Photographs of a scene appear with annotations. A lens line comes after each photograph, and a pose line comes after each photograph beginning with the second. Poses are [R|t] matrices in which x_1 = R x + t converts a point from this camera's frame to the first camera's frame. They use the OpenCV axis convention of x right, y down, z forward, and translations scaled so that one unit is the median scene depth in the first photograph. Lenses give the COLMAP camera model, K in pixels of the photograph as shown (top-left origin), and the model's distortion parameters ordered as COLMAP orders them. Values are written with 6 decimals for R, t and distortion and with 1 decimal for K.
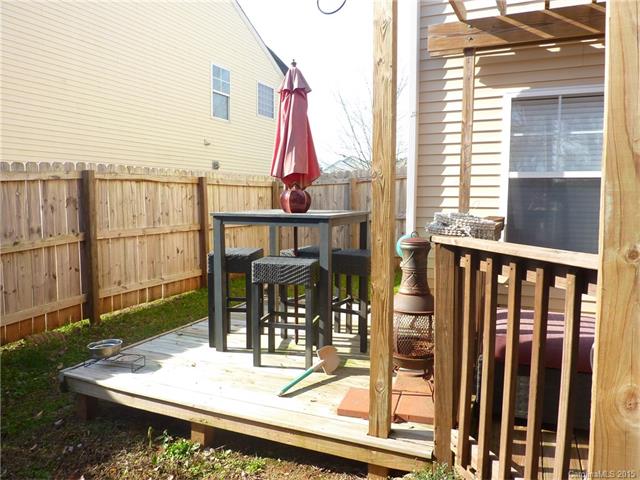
lens RADIAL K [[476.6, 0, 319.1], [0, 476.6, 239.6], [0, 0, 1]] dist [-0.049254, -0.000994]
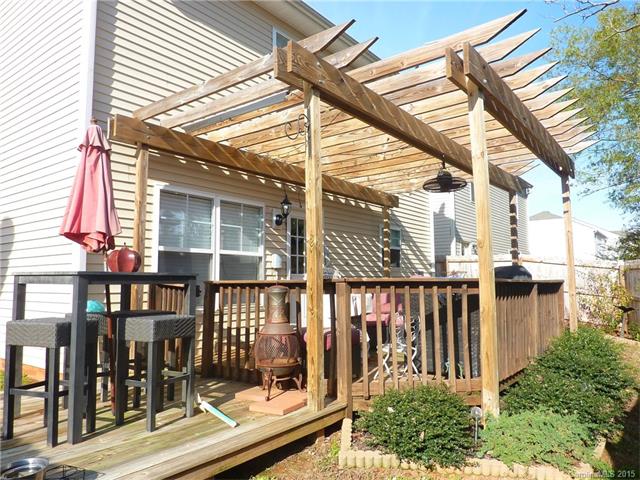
lens RADIAL K [[476.6, 0, 321.9], [0, 476.6, 240.1], [0, 0, 1]] dist [-0.049254, -0.000994]
pose [[0.190069, 0.077341, 0.978720, -0.770214], [0.088565, 0.991477, -0.095549, 0.001370], [-0.977768, 0.104841, 0.181599, 0.344865]]
